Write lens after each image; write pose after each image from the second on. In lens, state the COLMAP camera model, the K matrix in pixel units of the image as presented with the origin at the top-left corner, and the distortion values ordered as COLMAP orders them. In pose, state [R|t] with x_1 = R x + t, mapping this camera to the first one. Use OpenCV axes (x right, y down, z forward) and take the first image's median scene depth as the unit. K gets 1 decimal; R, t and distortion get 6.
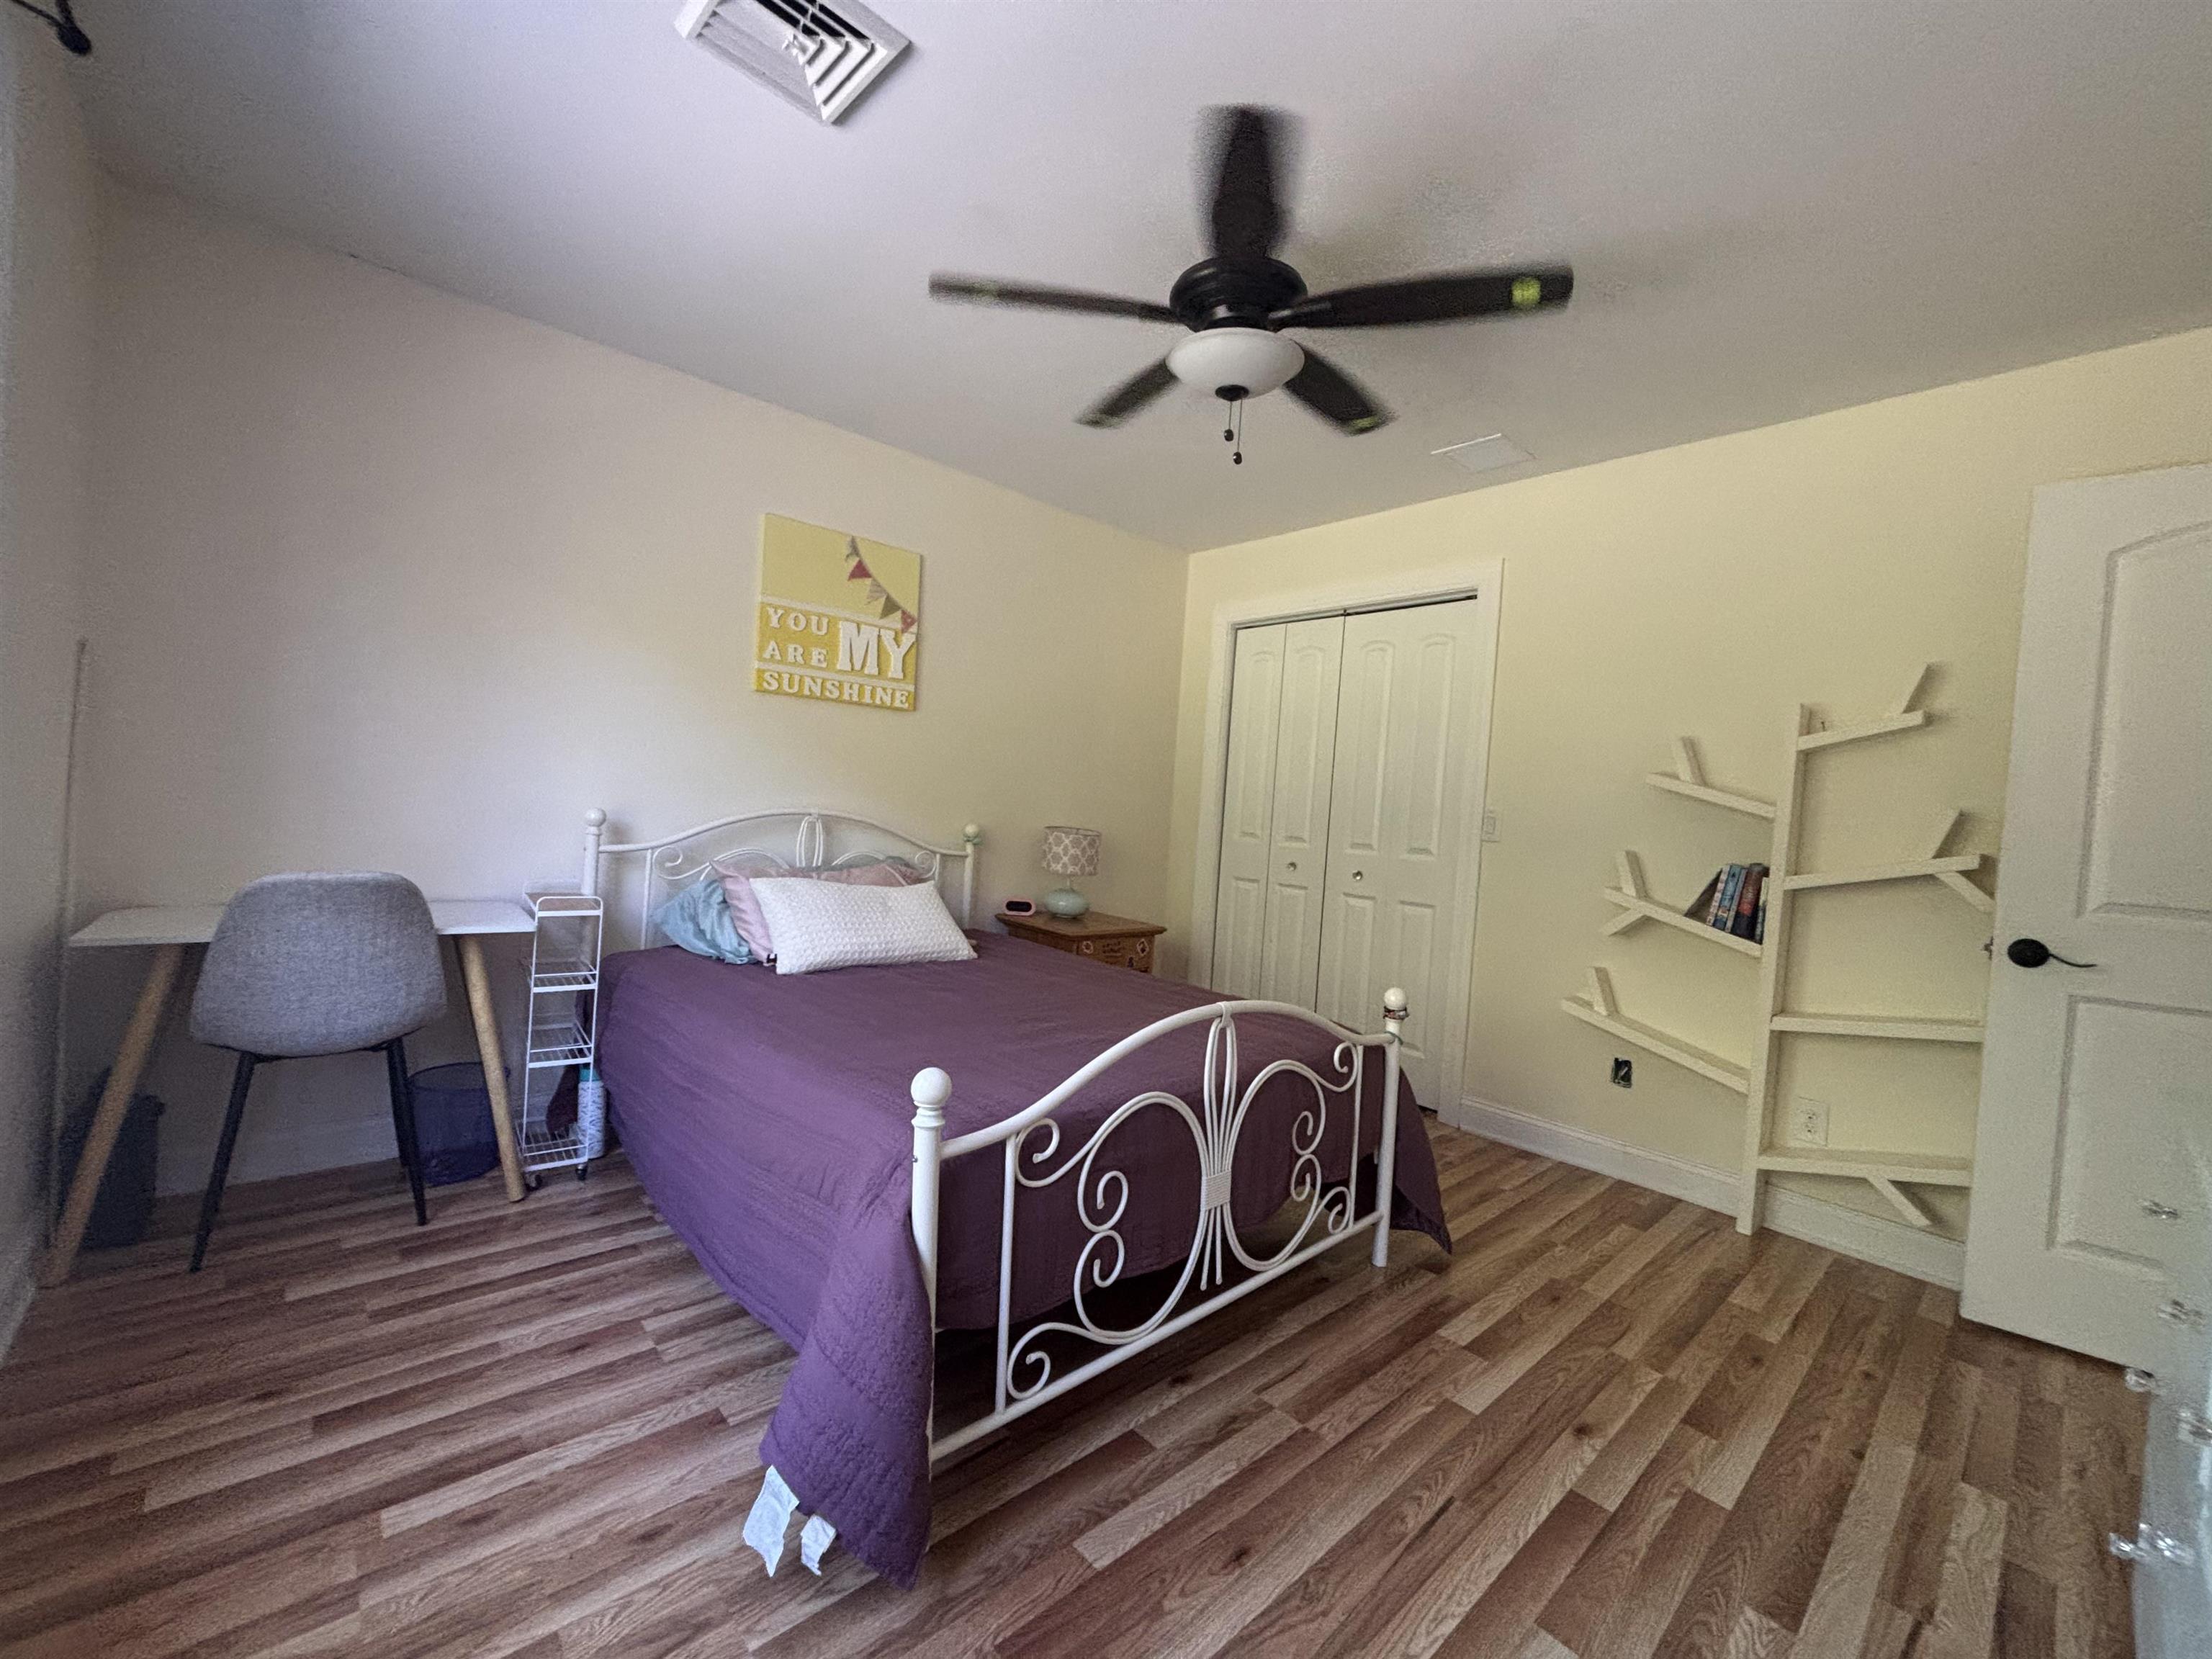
lens RADIAL K [[897.0, 0, 1106.0], [0, 897.0, 829.5], [0, 0, 1]] dist [0.037883, -0.000204]
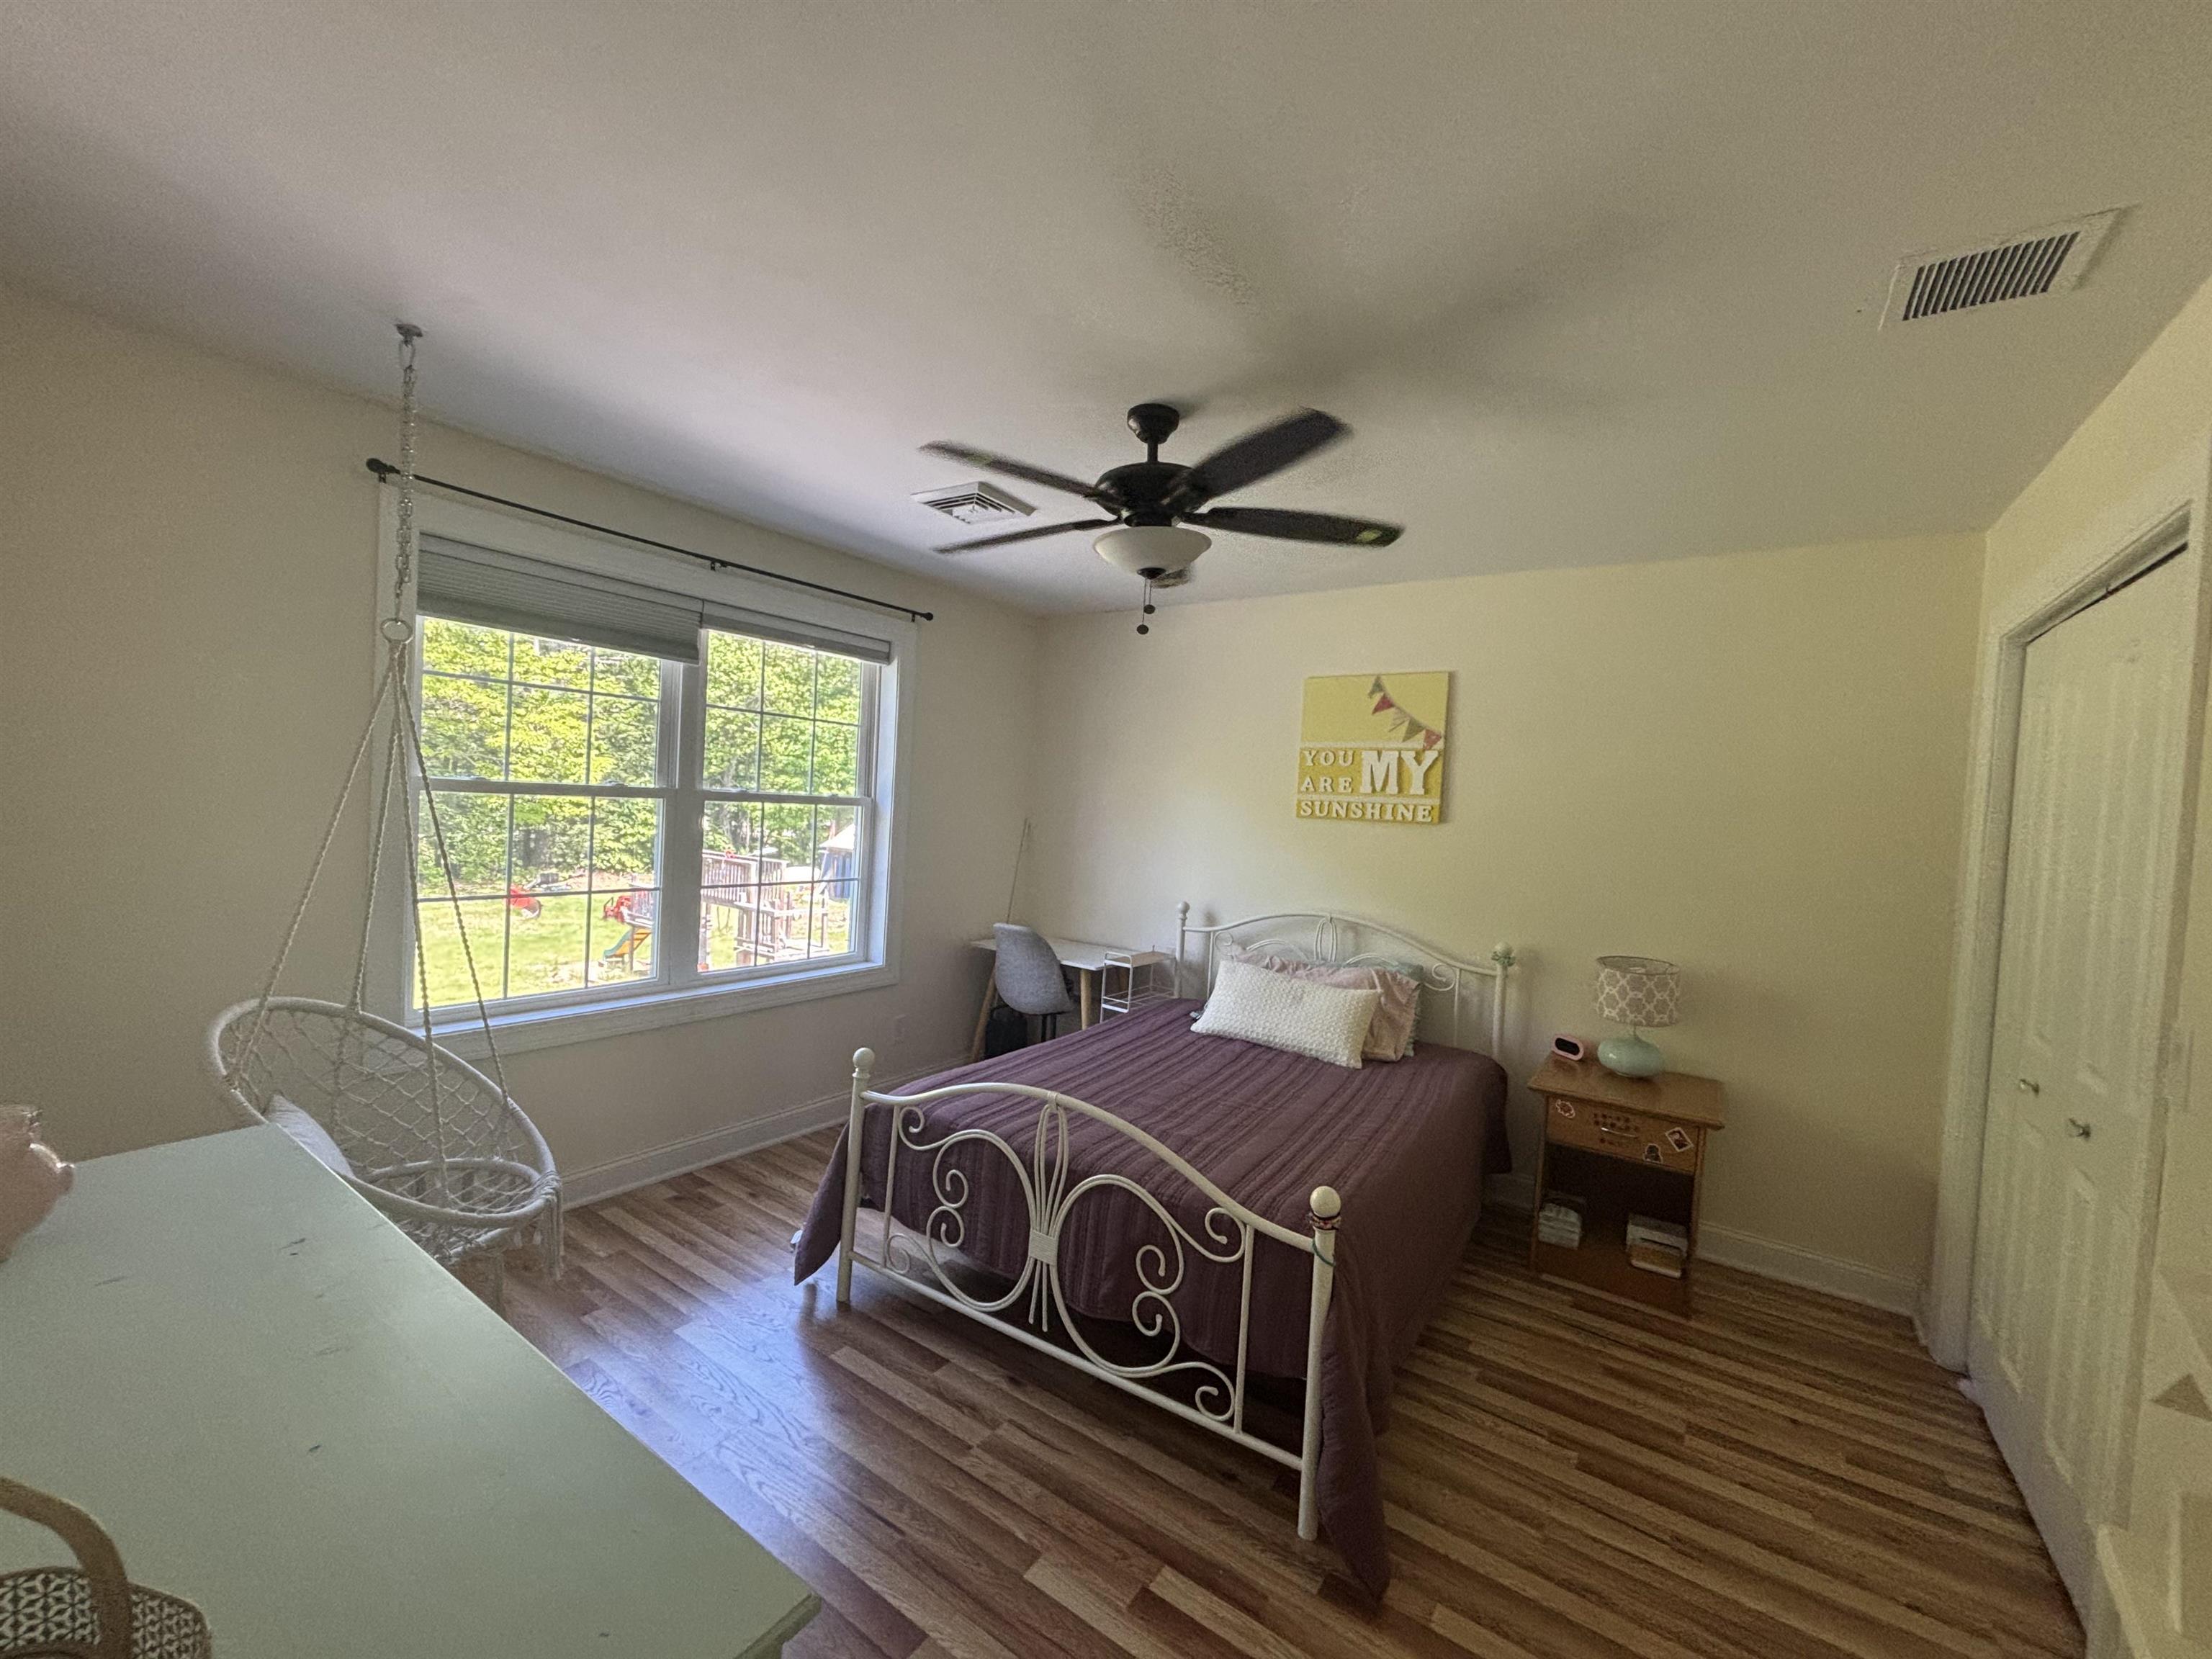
lens RADIAL K [[897.0, 0, 1106.0], [0, 897.0, 829.5], [0, 0, 1]] dist [0.037883, -0.000204]
pose [[0.225090, -0.021787, -0.974094, 0.915832], [-0.065656, 0.997138, -0.037474, -0.081748], [0.972123, 0.072391, 0.223016, 0.529154]]
